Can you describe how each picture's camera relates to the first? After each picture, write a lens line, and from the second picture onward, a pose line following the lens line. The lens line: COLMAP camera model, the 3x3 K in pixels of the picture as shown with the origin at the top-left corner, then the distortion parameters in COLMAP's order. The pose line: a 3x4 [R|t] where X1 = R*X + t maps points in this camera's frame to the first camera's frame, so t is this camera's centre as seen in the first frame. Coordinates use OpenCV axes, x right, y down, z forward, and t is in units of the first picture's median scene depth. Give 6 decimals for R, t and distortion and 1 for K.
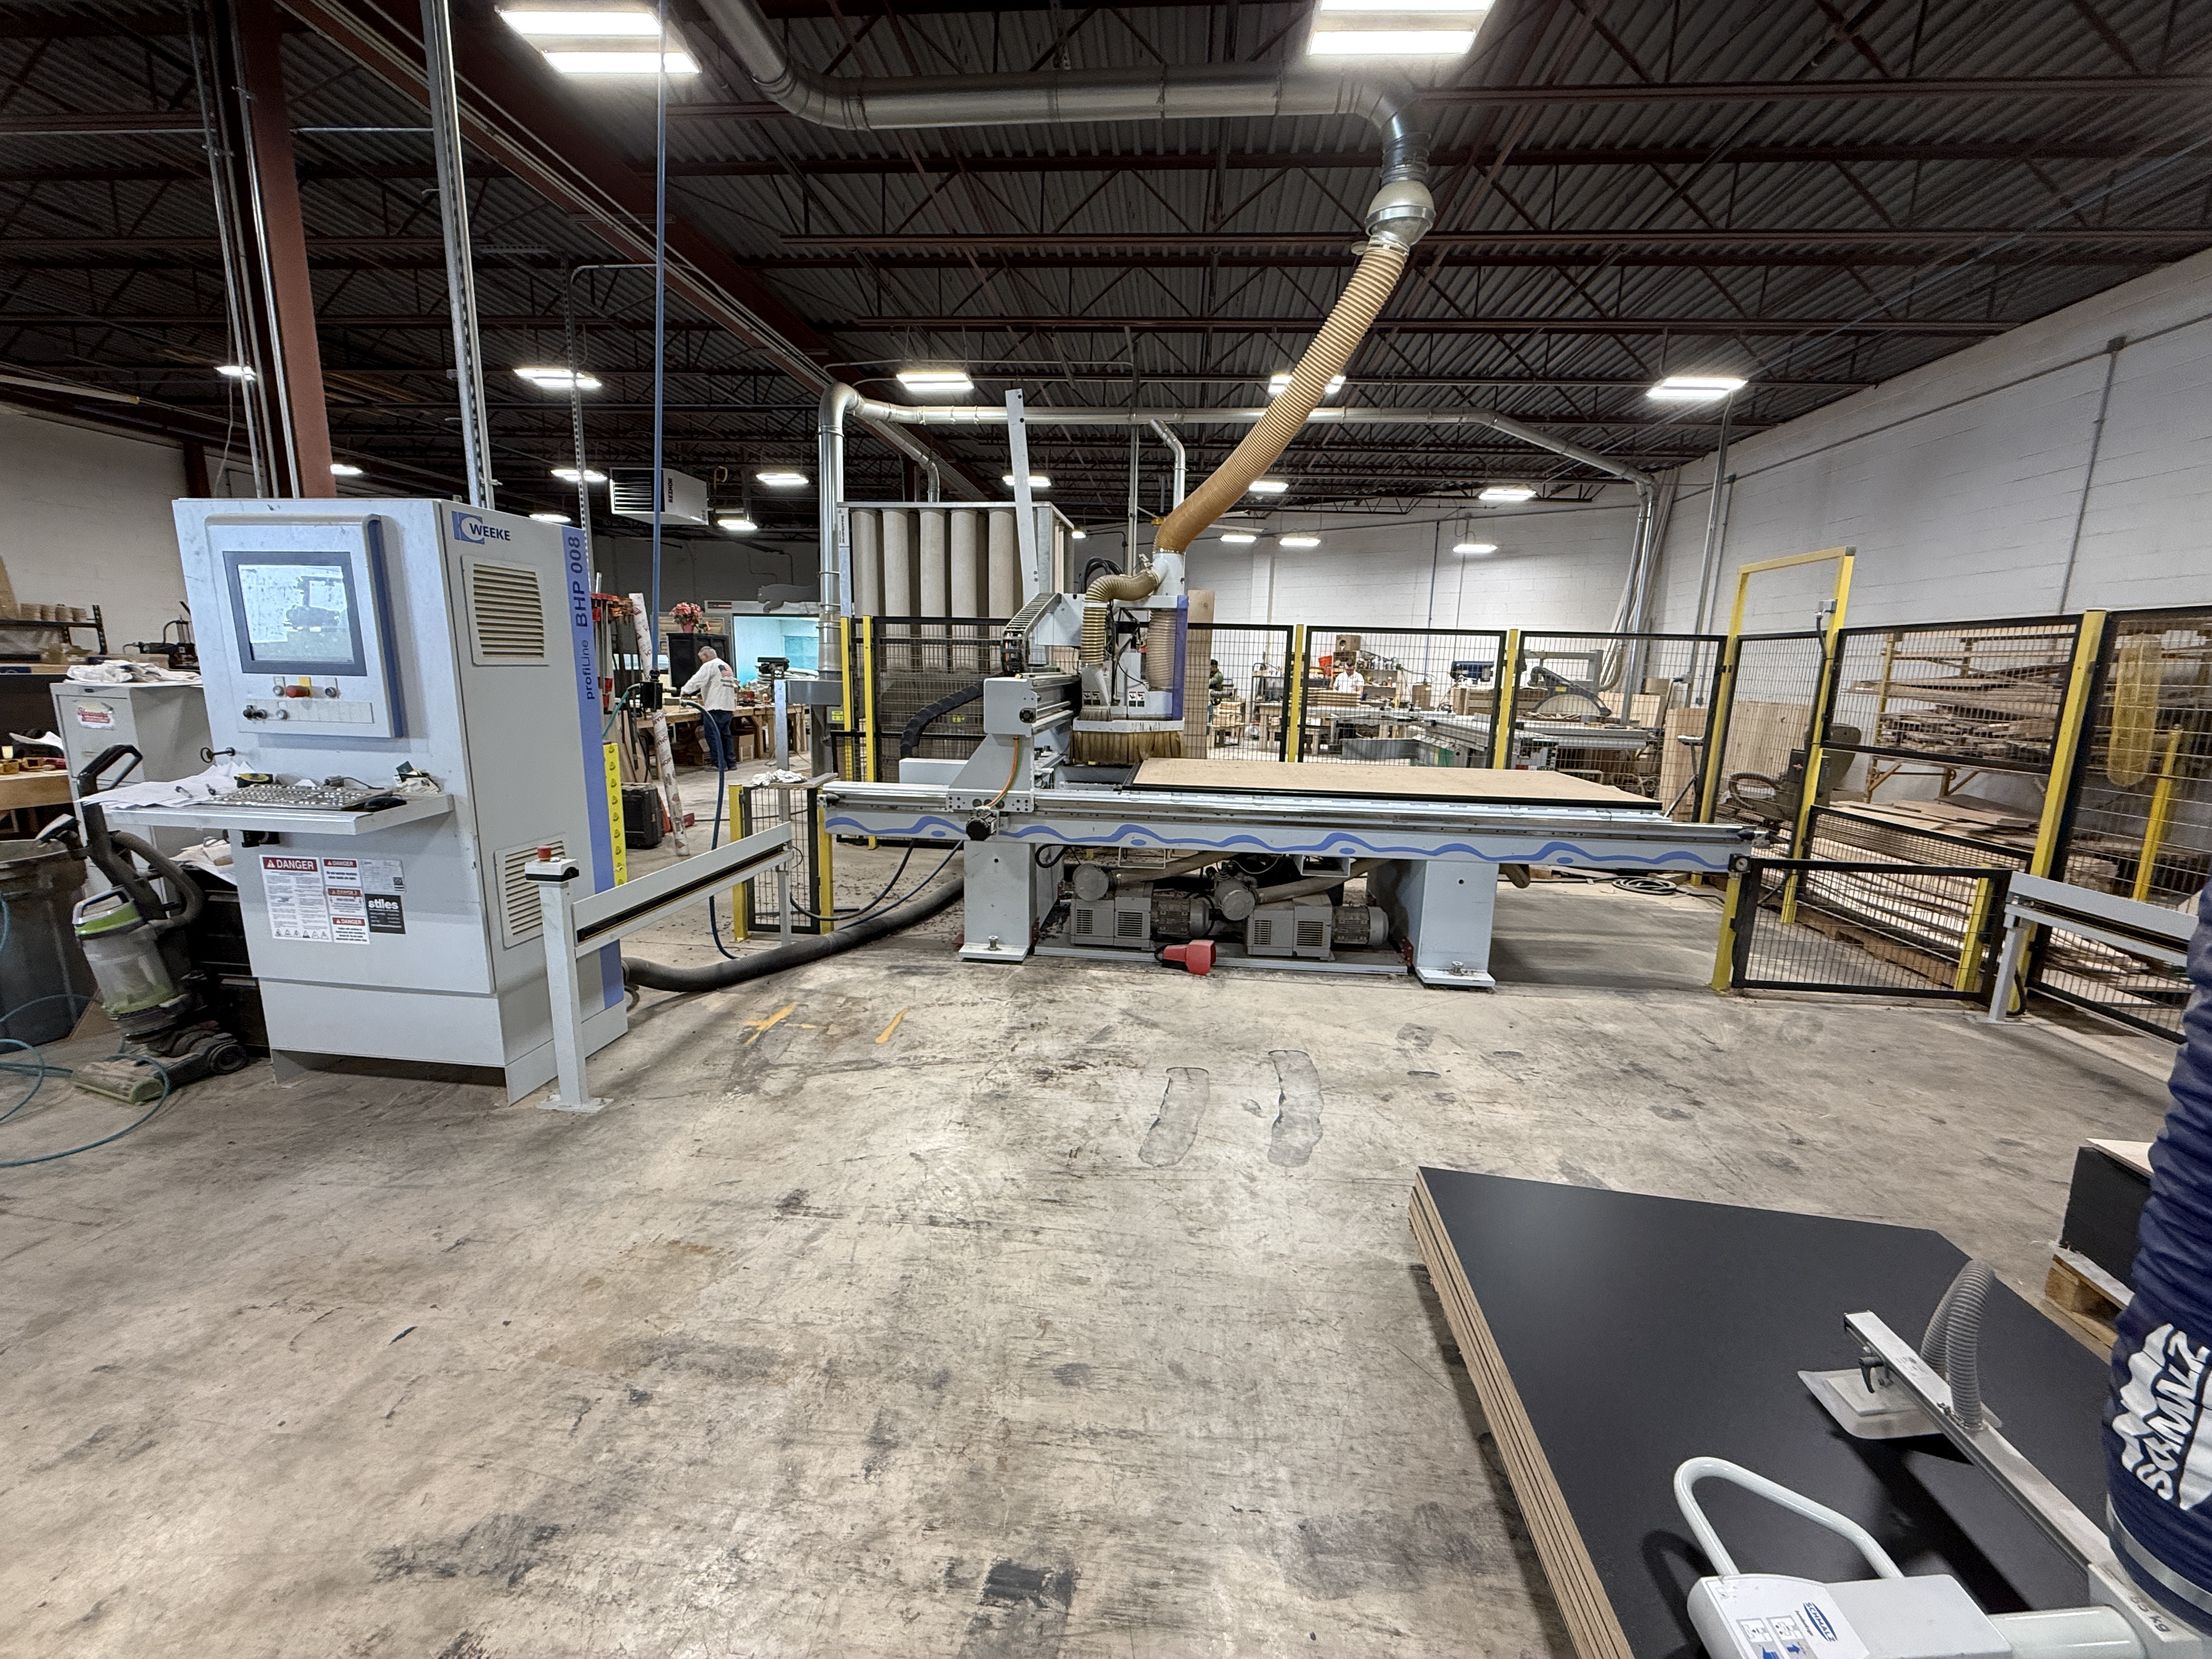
lens RADIAL K [[883.2, 0, 1111.9], [0, 883.2, 825.7], [0, 0, 1]] dist [0.000037, -0.000161]
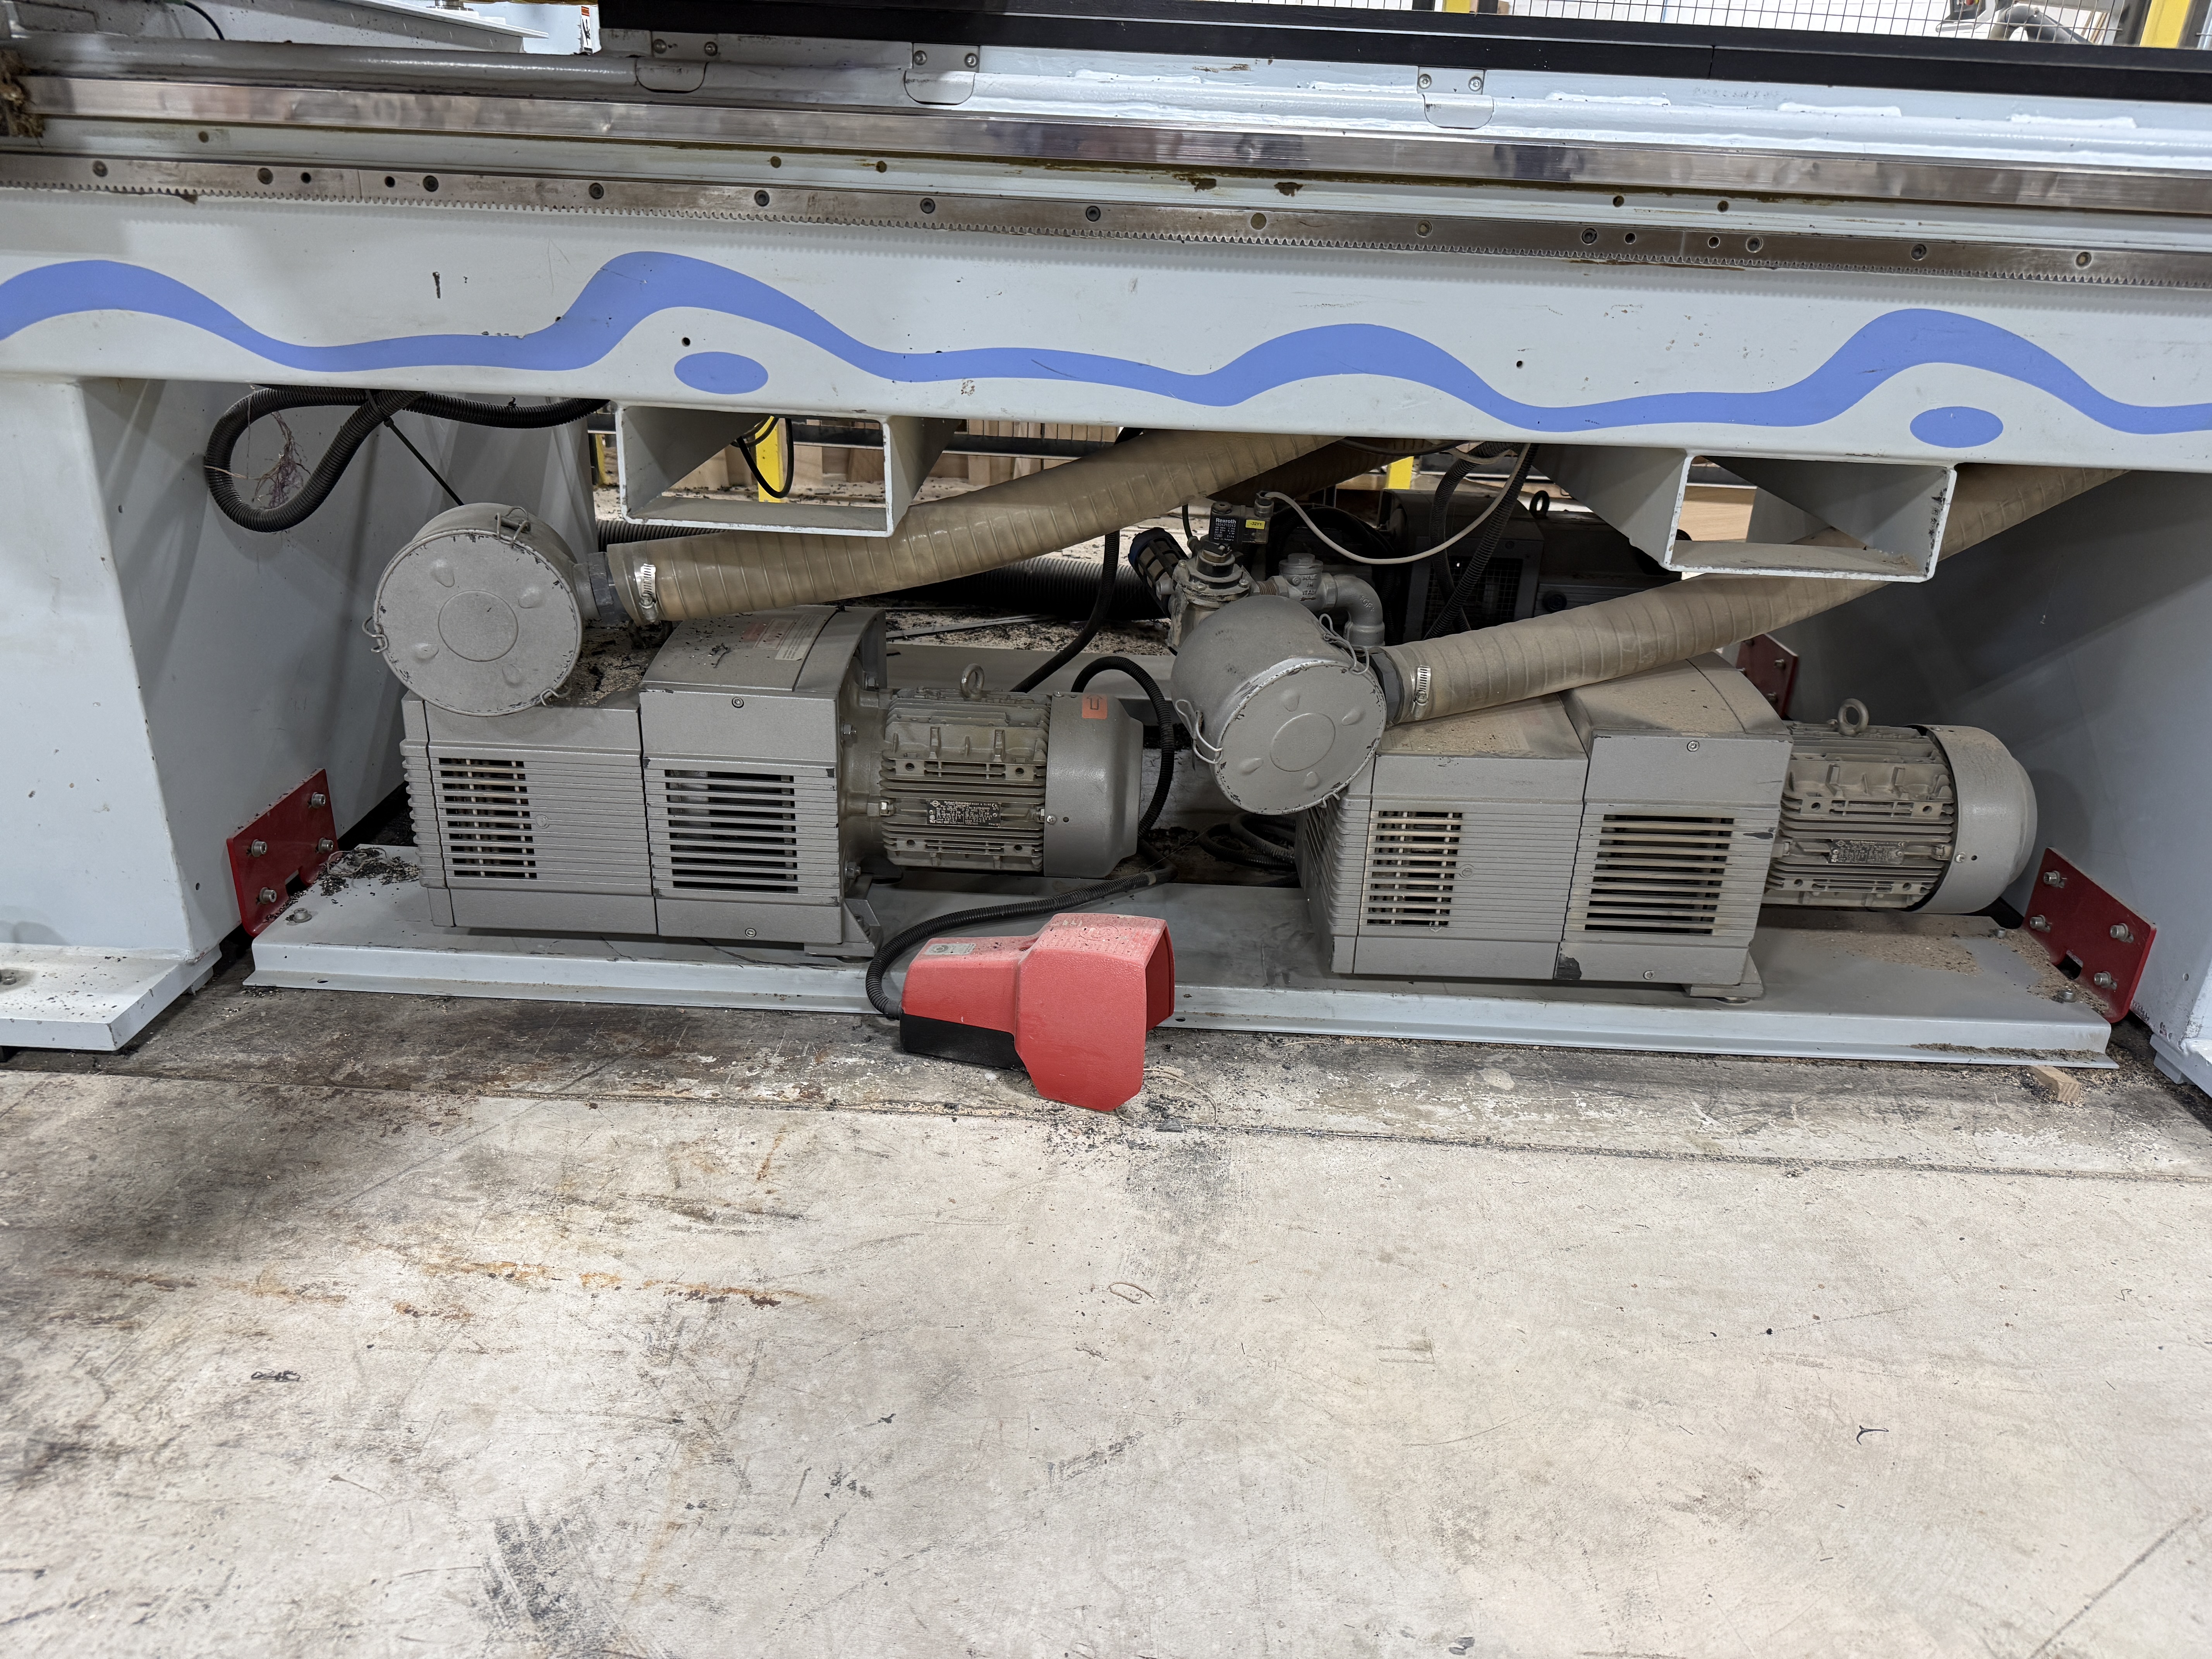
lens RADIAL K [[1570.6, 0, 1106.0], [0, 1570.6, 829.5], [0, 0, 1]] dist [0.002955, 0.000760]
pose [[0.996628, -0.015354, 0.080601, 0.074005], [-0.002436, 0.976367, 0.216104, 0.037616], [-0.082014, -0.215571, 0.973038, 0.659959]]
